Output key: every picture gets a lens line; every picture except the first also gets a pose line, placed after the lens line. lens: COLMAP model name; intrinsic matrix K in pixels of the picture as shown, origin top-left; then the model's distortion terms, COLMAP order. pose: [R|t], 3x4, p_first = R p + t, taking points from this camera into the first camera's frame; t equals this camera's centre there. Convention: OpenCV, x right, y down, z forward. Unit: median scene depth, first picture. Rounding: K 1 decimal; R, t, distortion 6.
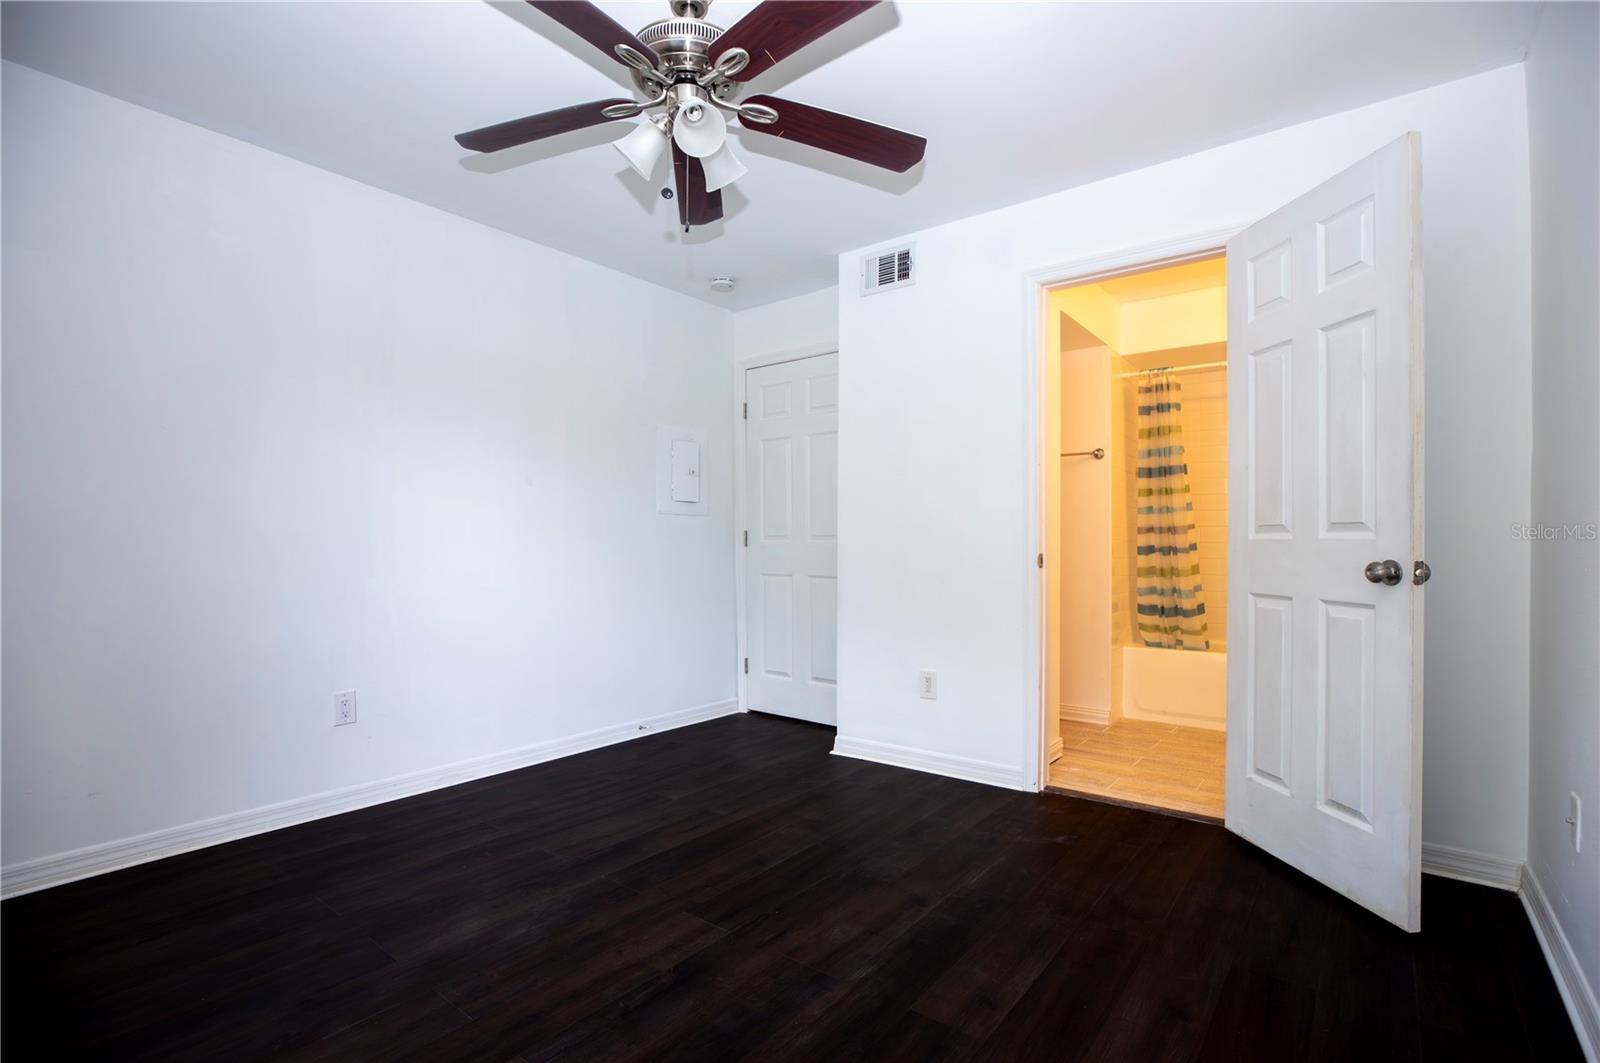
lens RADIAL K [[761.1, 0, 800.0], [0, 761.1, 531.5], [0, 0, 1]] dist [-0.001785, 0.000026]
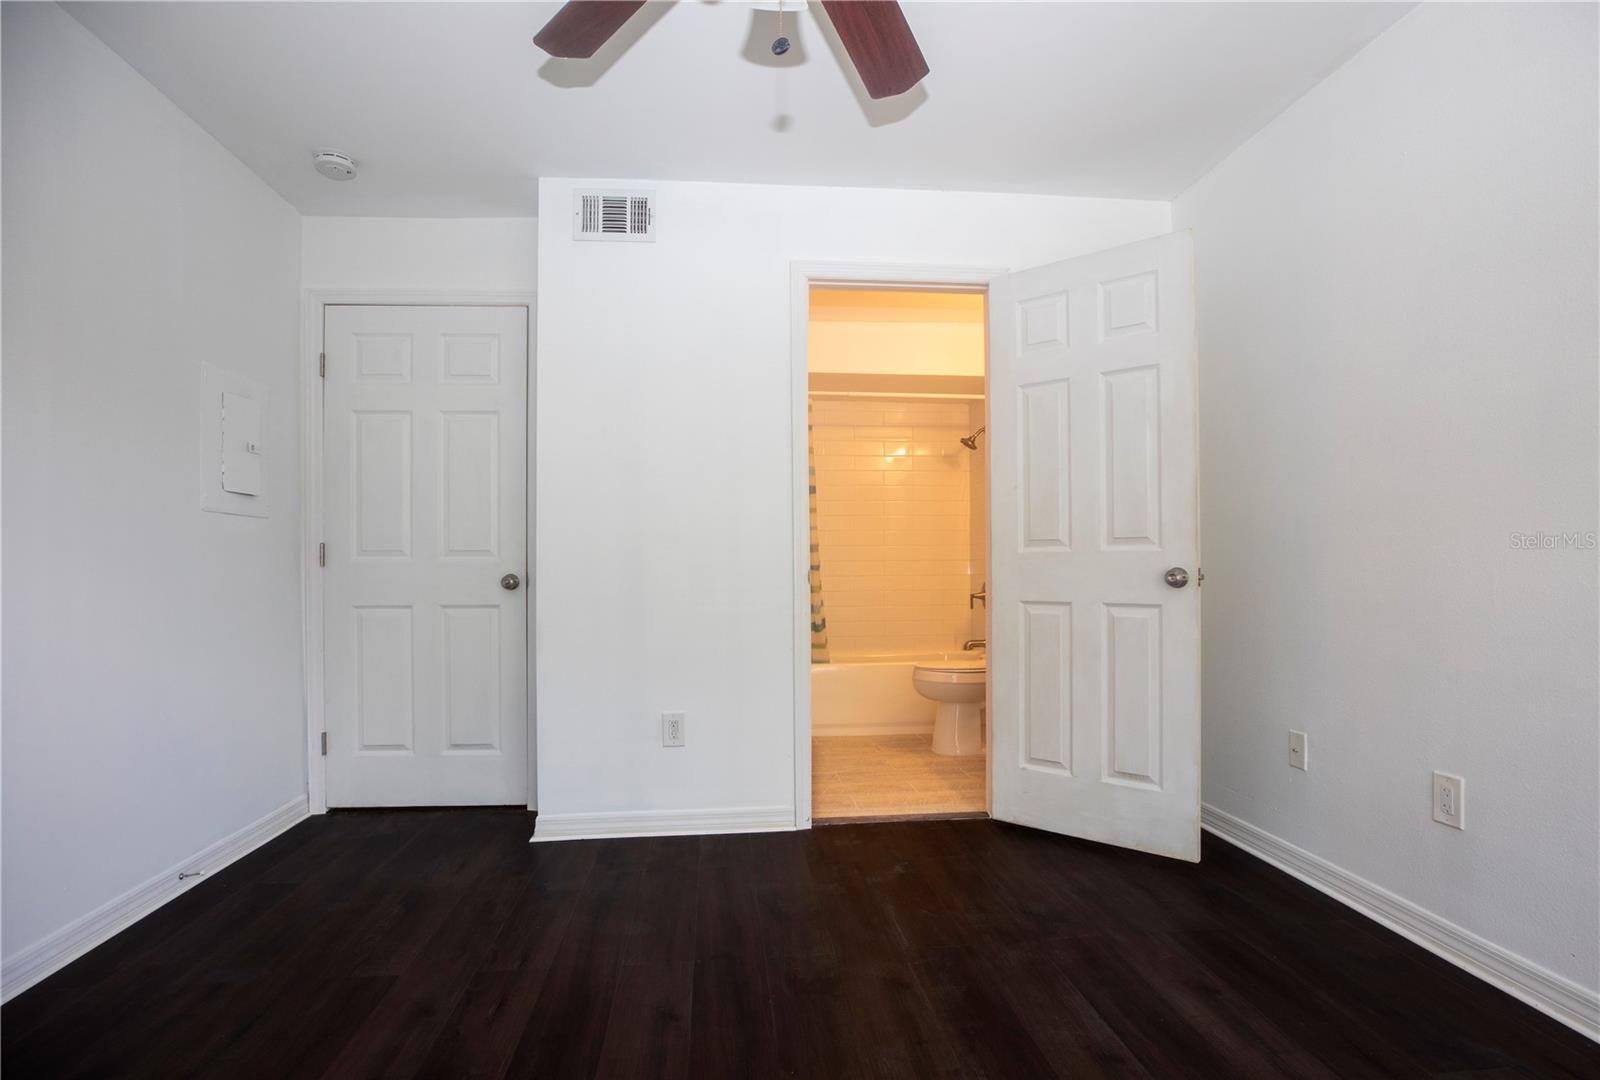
lens RADIAL K [[787.6, 0, 797.8], [0, 787.6, 554.9], [0, 0, 1]] dist [-0.028419, 0.000050]
pose [[0.731653, 0.006528, 0.681646, -0.315662], [-0.004026, 0.999978, -0.005255, 0.015458], [-0.681666, 0.001100, 0.731663, 0.284570]]
